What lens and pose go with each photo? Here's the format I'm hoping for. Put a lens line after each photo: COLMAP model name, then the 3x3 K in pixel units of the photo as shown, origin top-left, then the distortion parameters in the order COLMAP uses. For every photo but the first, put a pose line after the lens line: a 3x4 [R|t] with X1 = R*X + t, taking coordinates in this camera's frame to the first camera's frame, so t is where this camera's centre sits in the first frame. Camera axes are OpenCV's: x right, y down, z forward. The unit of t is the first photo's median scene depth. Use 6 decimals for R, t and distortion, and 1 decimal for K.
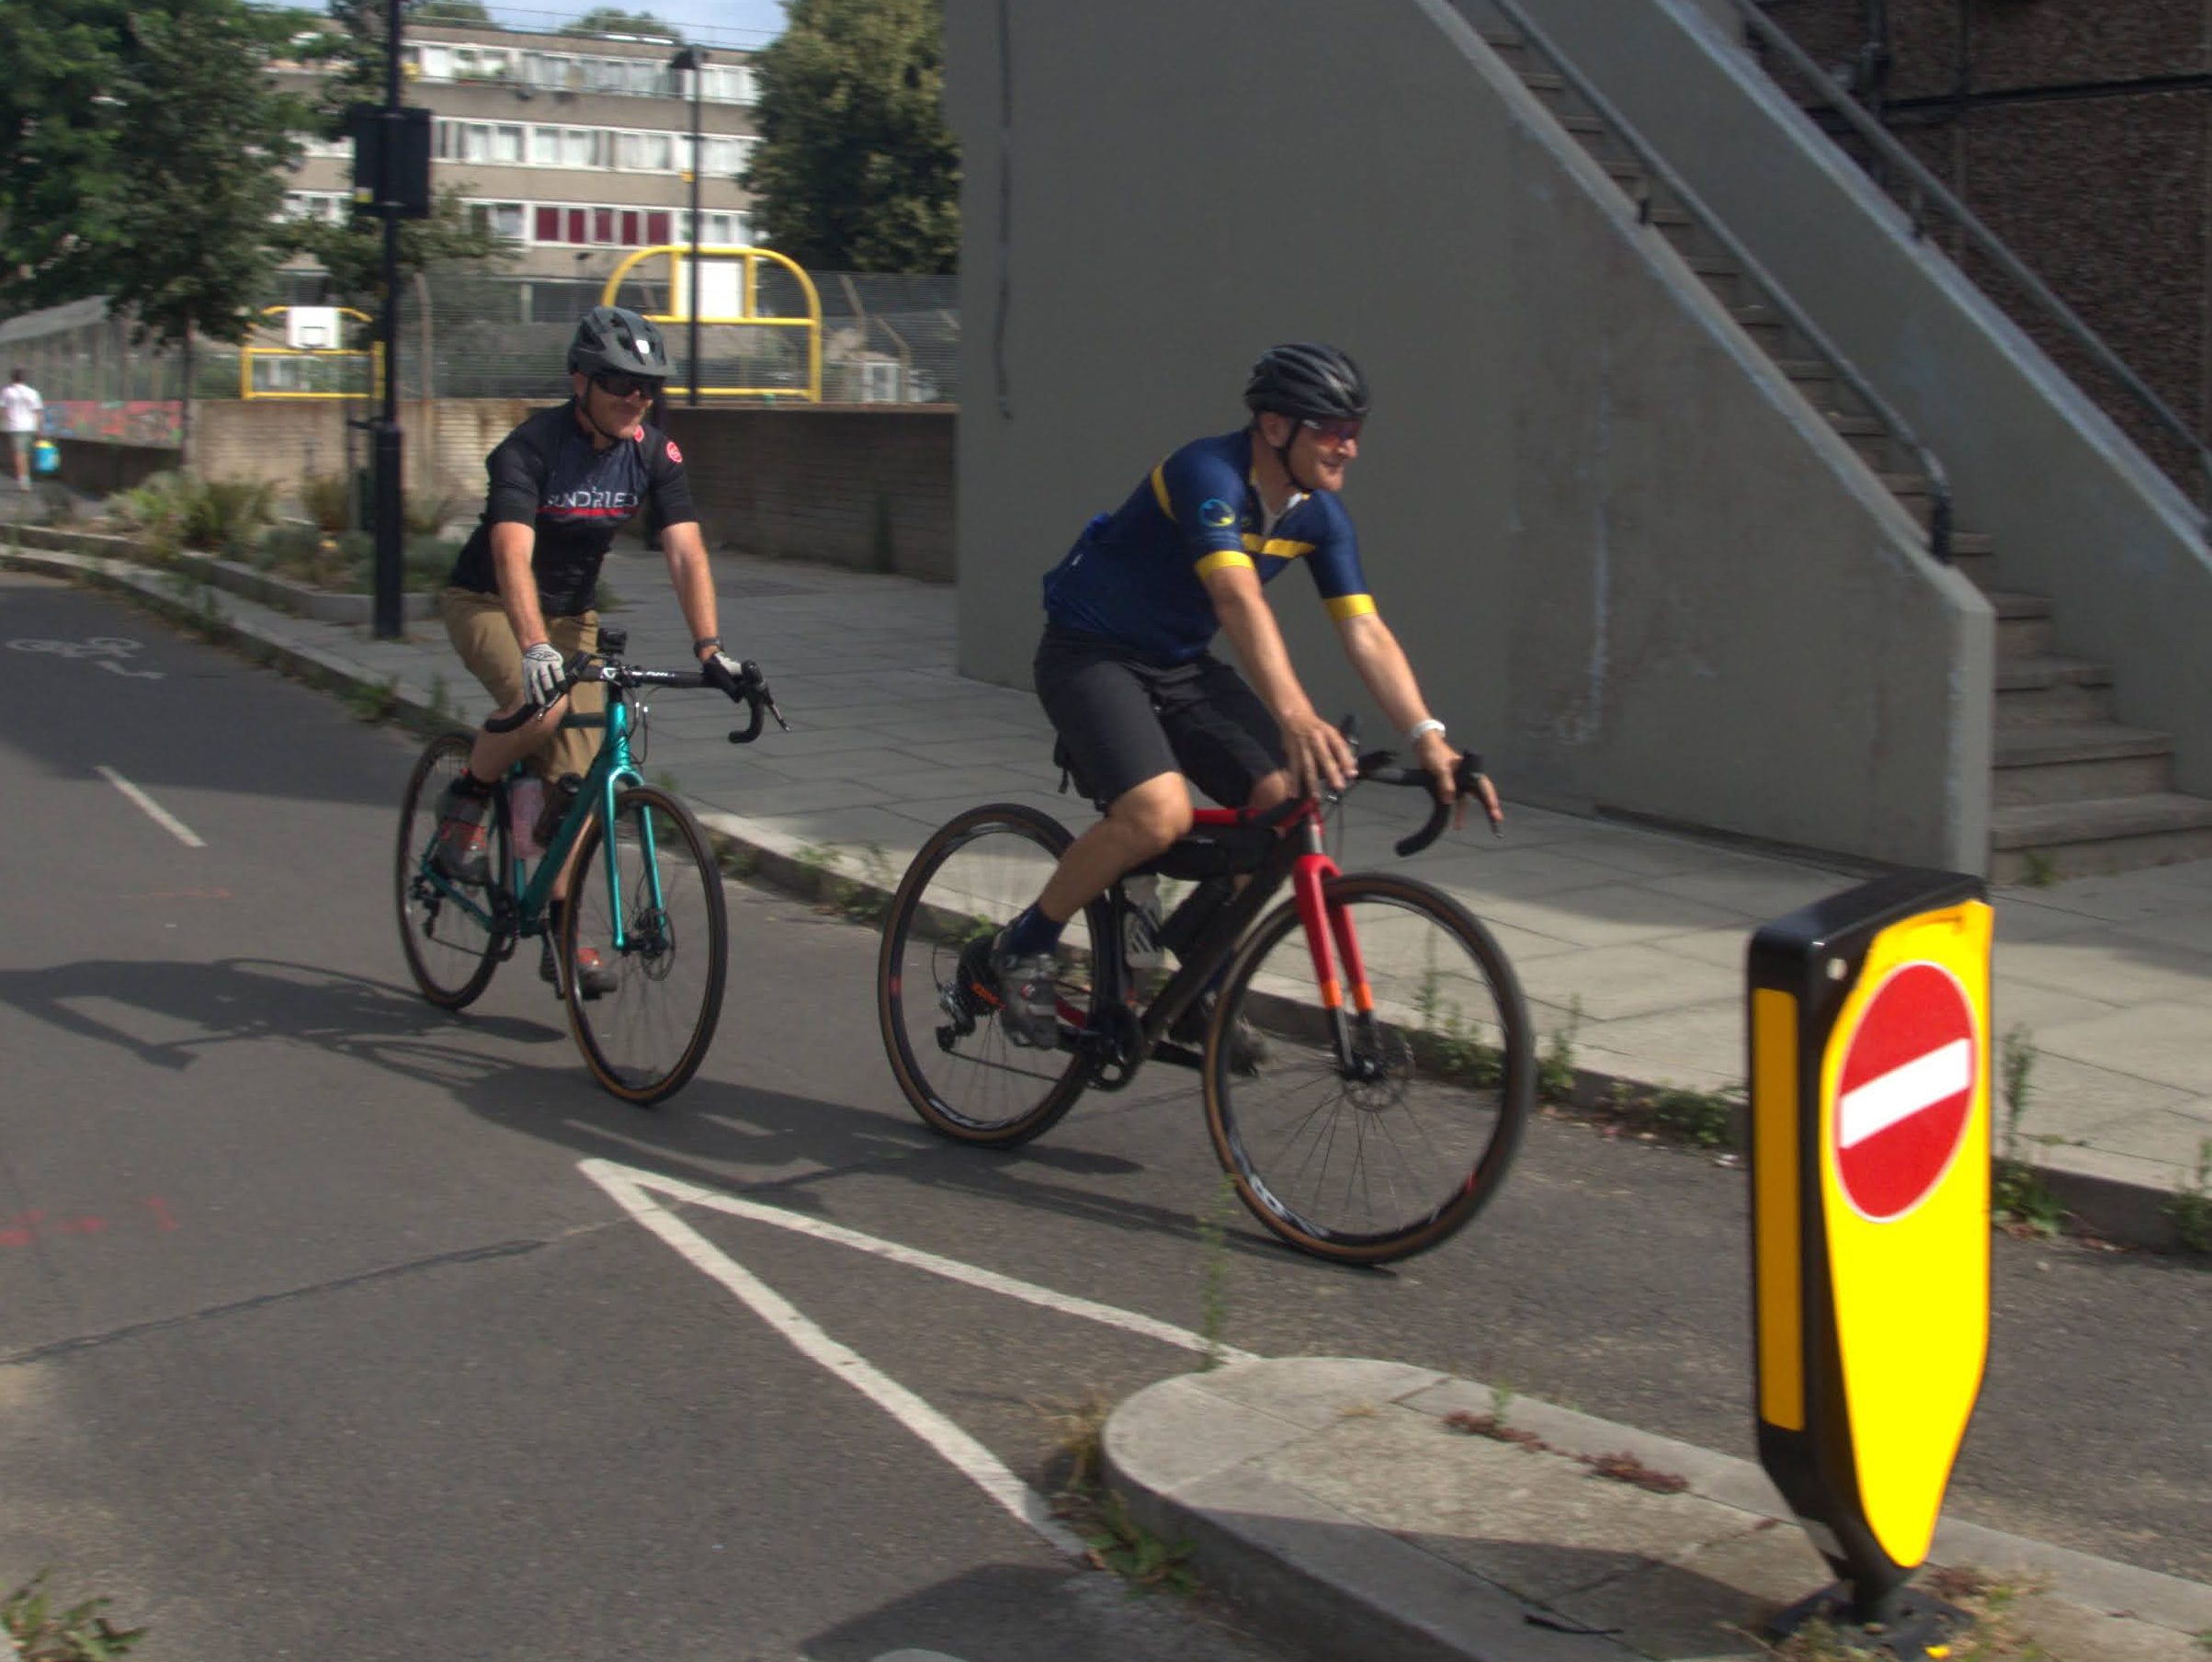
lens RADIAL K [[3295.6, 0, 1106.0], [0, 3295.6, 831.0], [0, 0, 1]] dist [-0.206678, 0.047294]
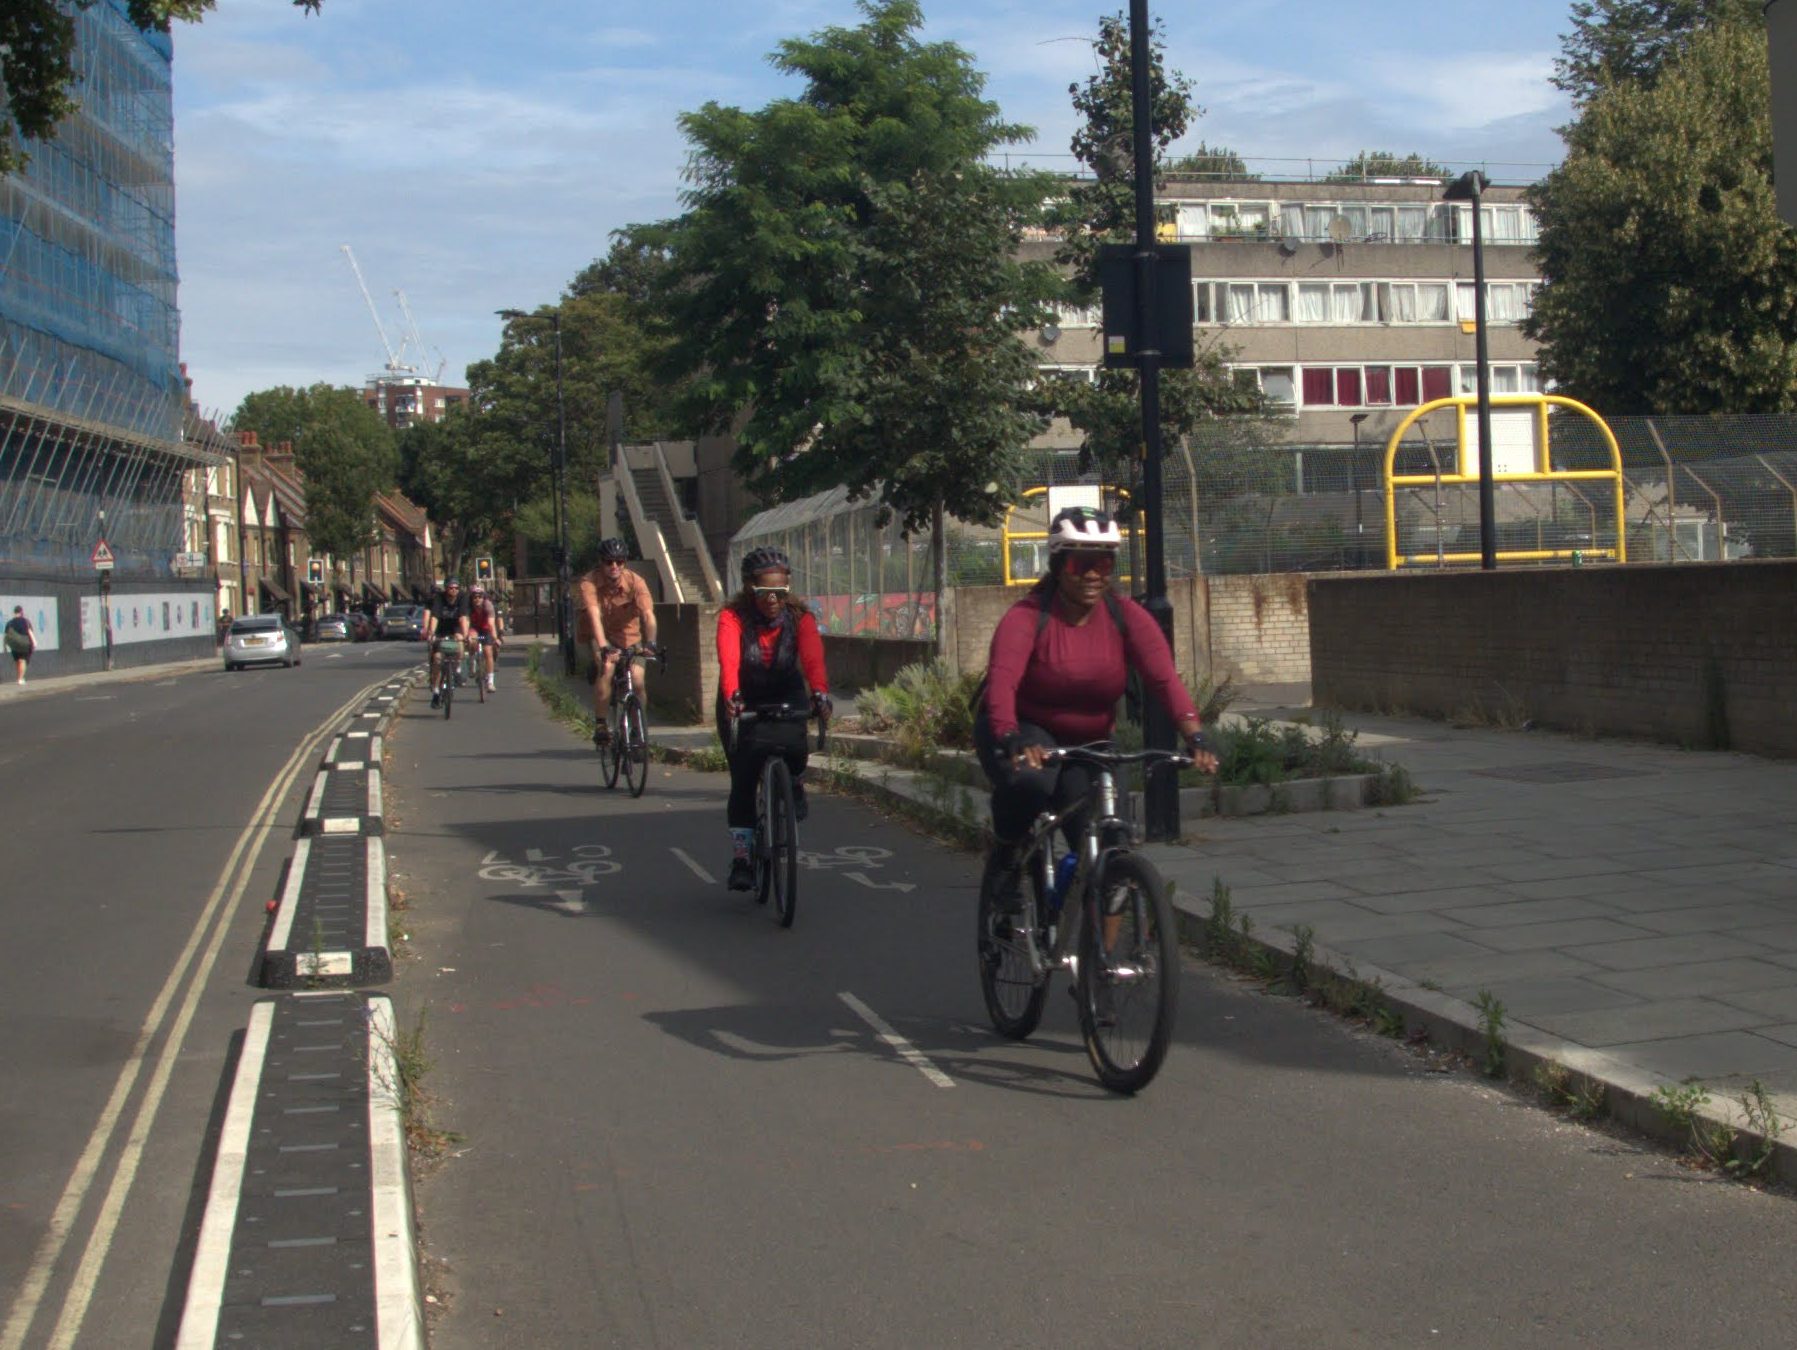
lens RADIAL K [[2676.9, 0, 898.5], [0, 2676.9, 675.0], [0, 0, 1]] dist [-0.206678, 0.047294]
pose [[0.950061, -0.043866, -0.308965, -0.055751], [0.010124, 0.993882, -0.109978, -0.022469], [0.311899, 0.101358, 0.944693, 0.258113]]
